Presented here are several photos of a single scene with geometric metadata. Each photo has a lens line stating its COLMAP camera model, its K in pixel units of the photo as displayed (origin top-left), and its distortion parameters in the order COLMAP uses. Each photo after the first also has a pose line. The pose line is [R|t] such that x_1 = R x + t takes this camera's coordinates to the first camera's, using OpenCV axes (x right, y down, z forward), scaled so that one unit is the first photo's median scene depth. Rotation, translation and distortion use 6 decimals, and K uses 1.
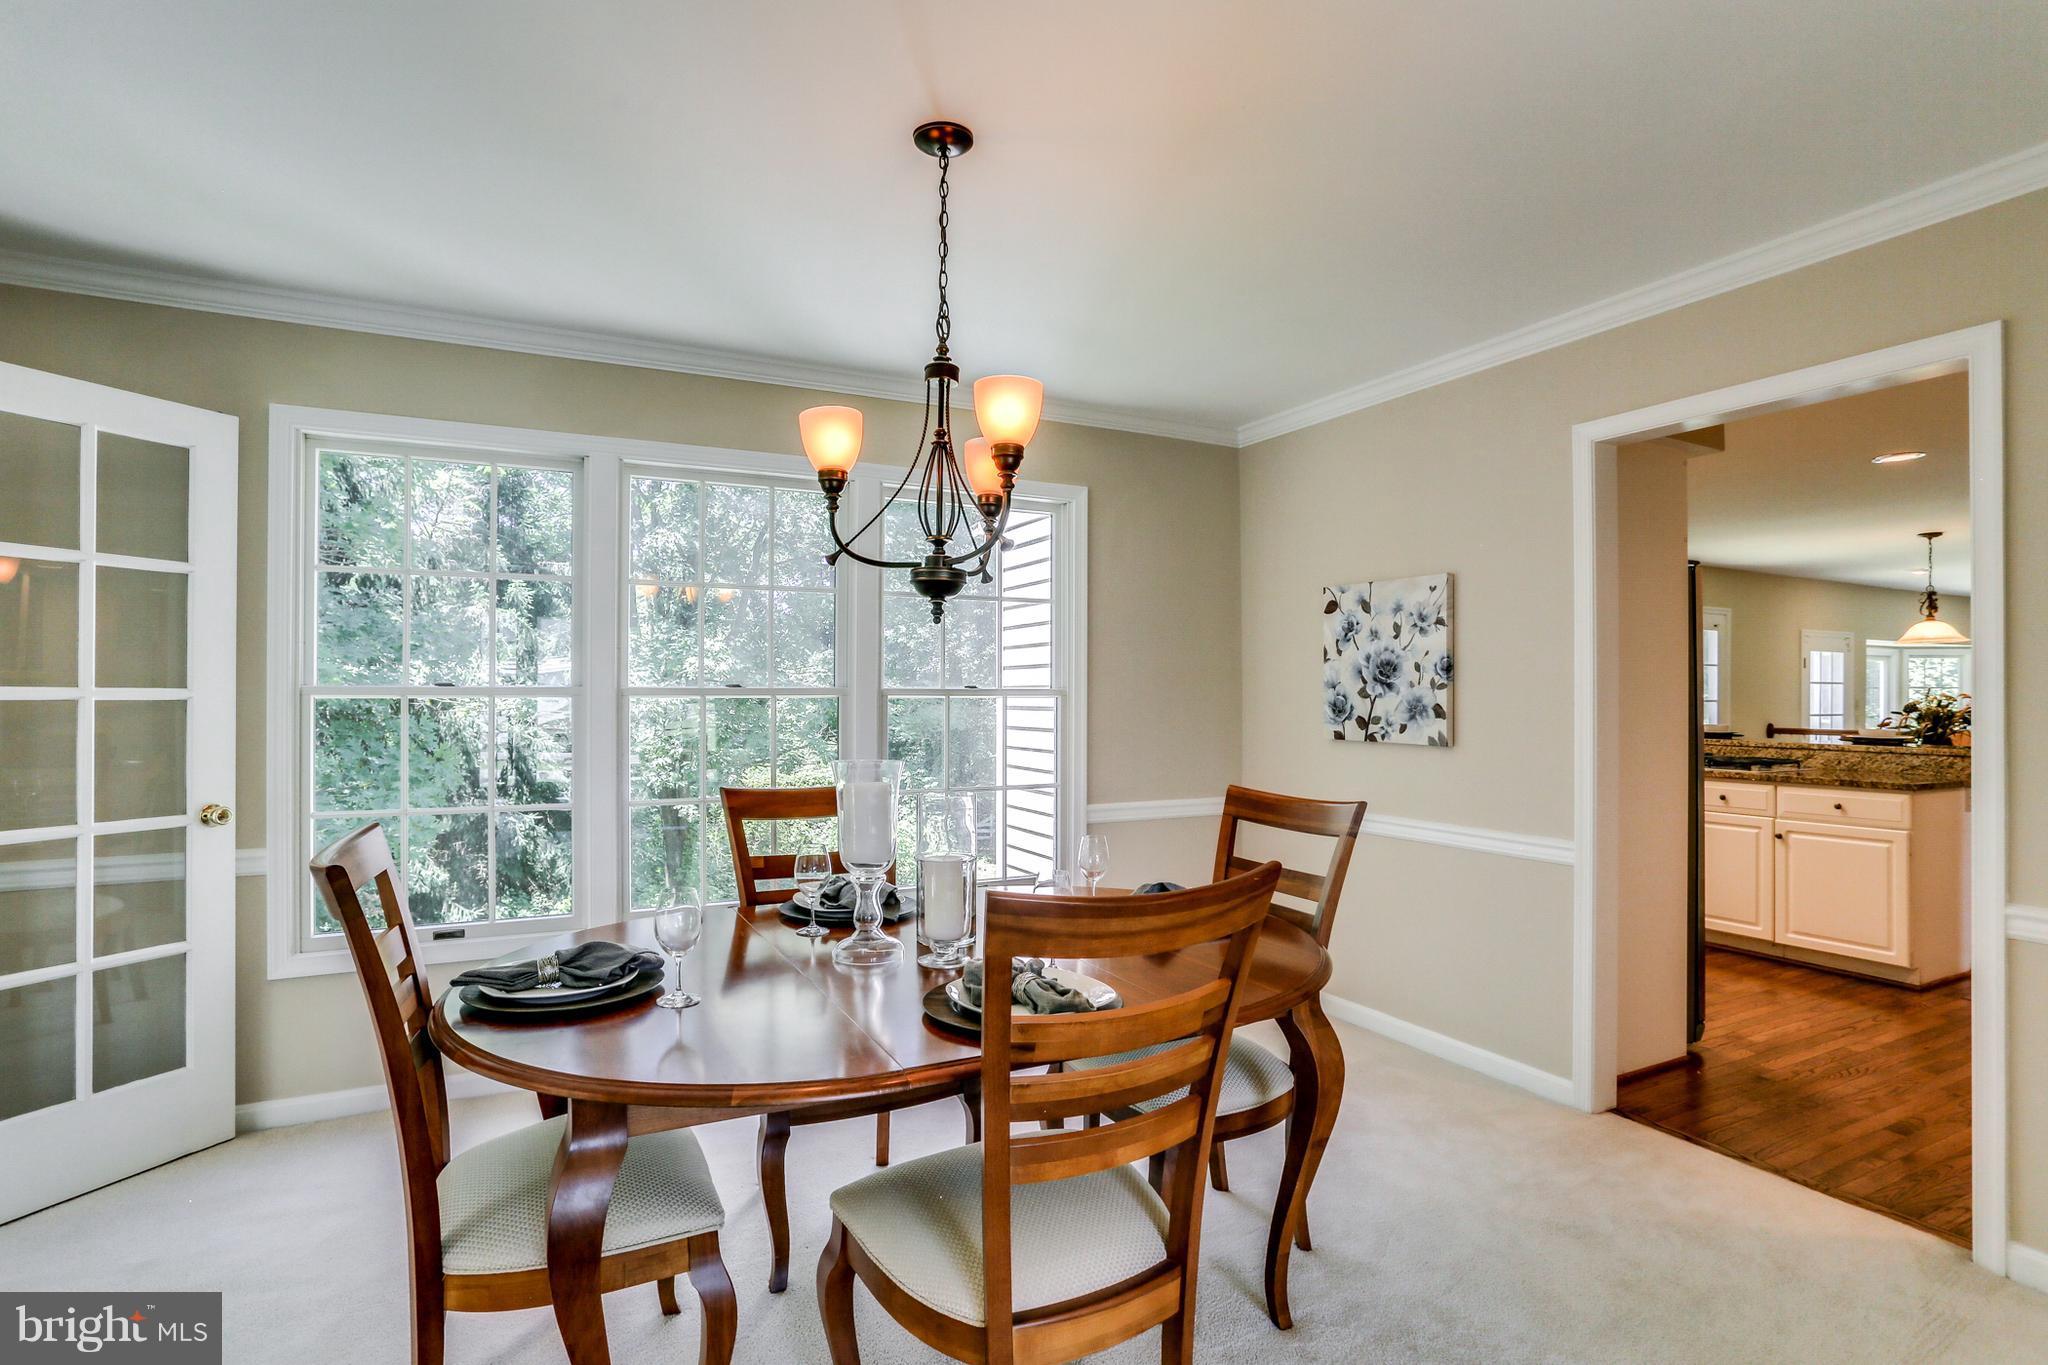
lens RADIAL K [[995.6, 0, 1034.7], [0, 995.6, 691.3], [0, 0, 1]] dist [-0.007193, 0.005480]
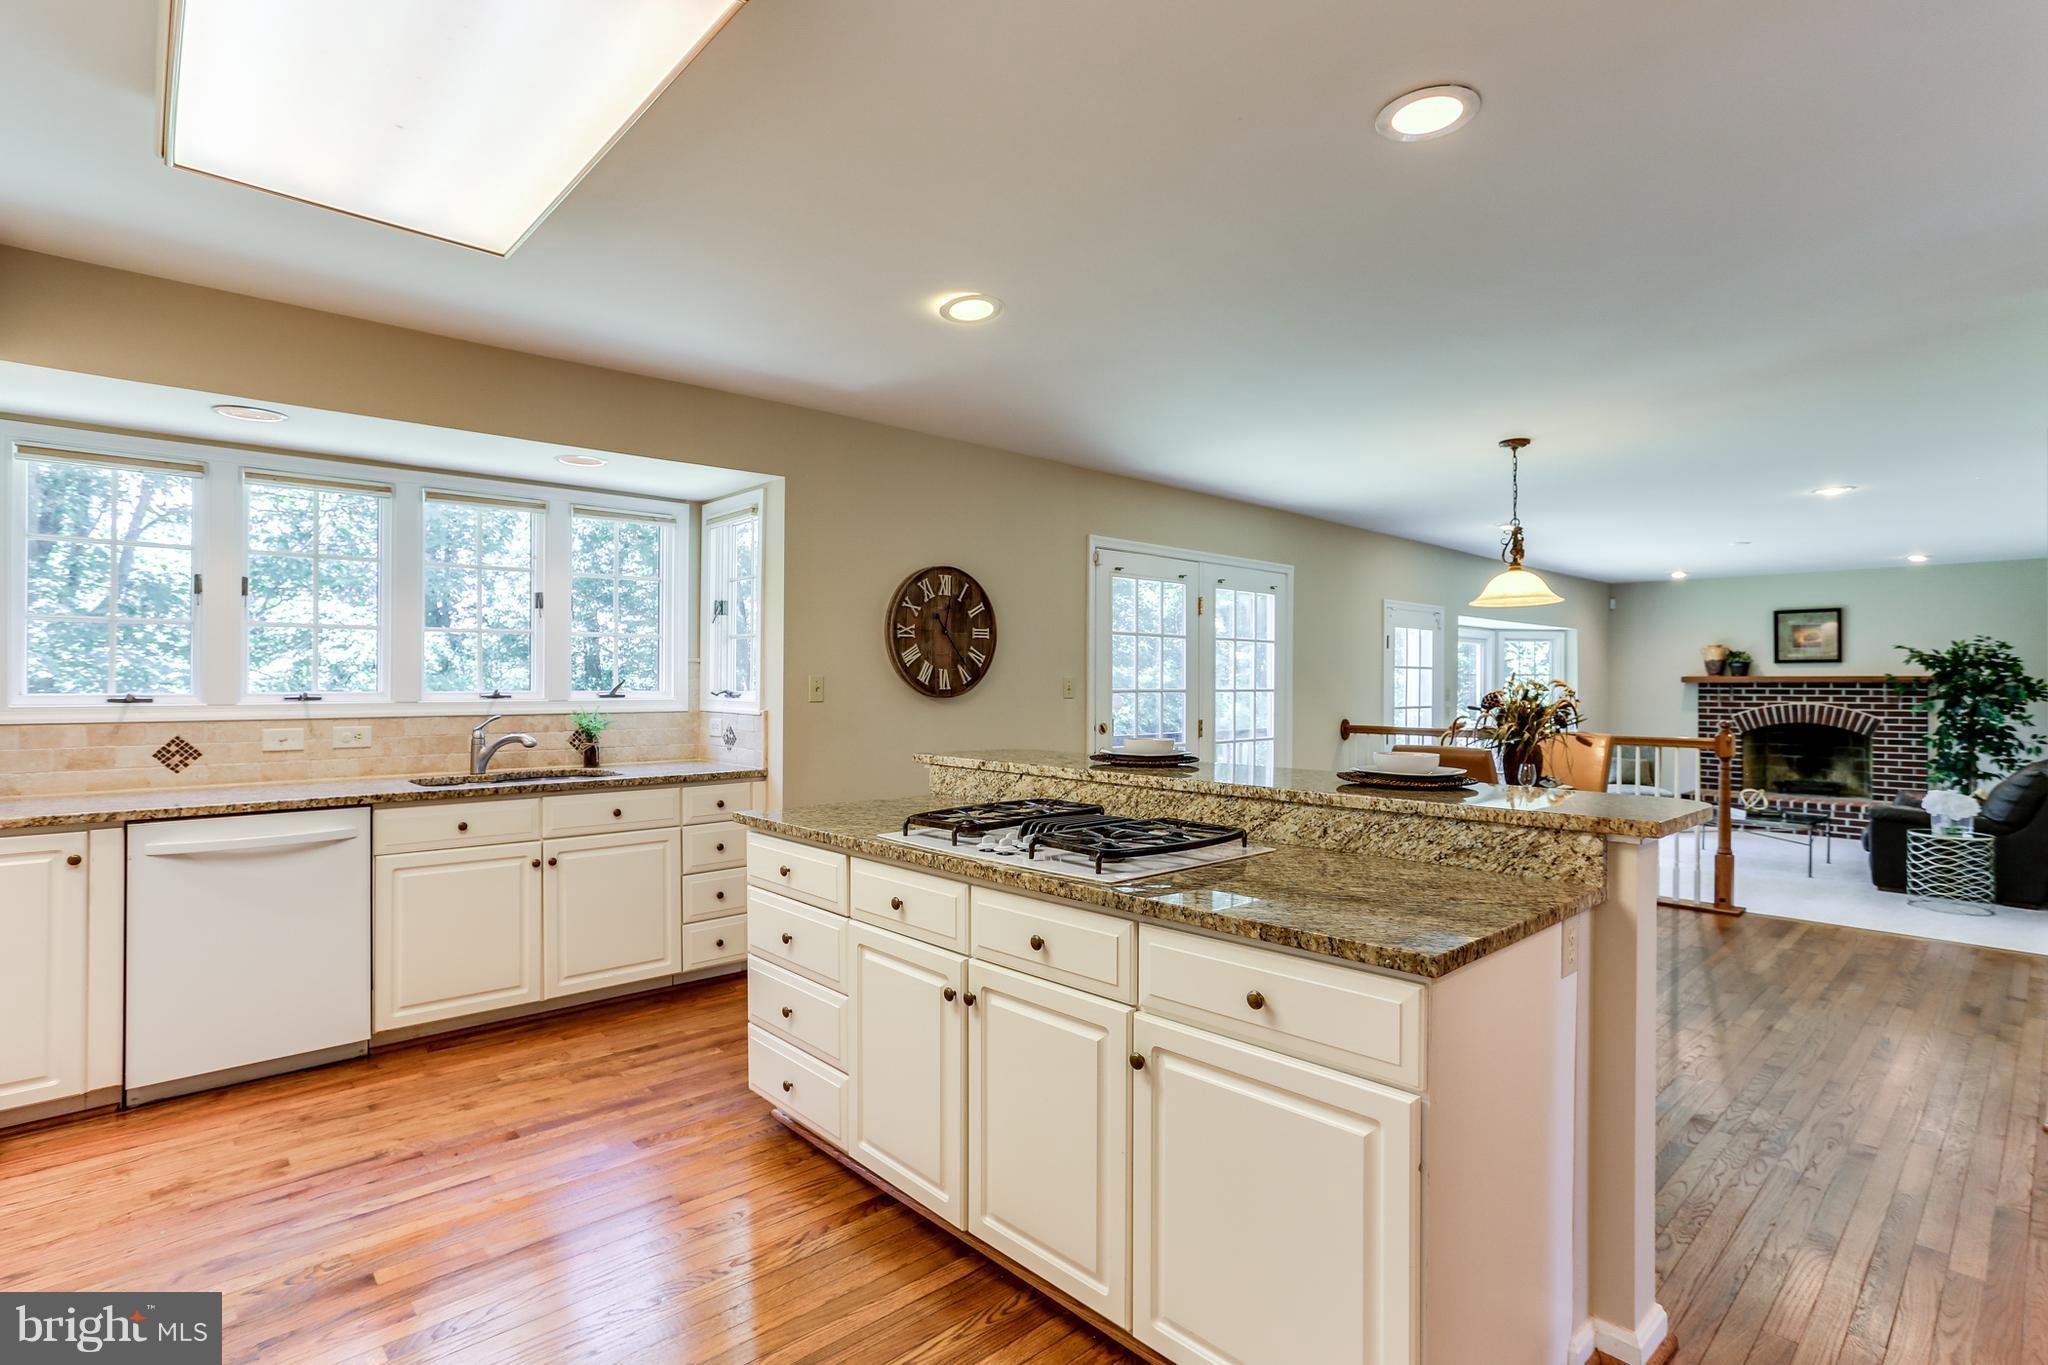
lens RADIAL K [[995.6, 0, 1013.7], [0, 995.6, 677.1], [0, 0, 1]] dist [-0.007193, 0.005480]
pose [[0.967872, 0.004521, 0.251401, 0.404528], [-0.003745, 0.999987, -0.003566, 0.003954], [-0.251414, 0.002510, 0.967876, 0.434605]]
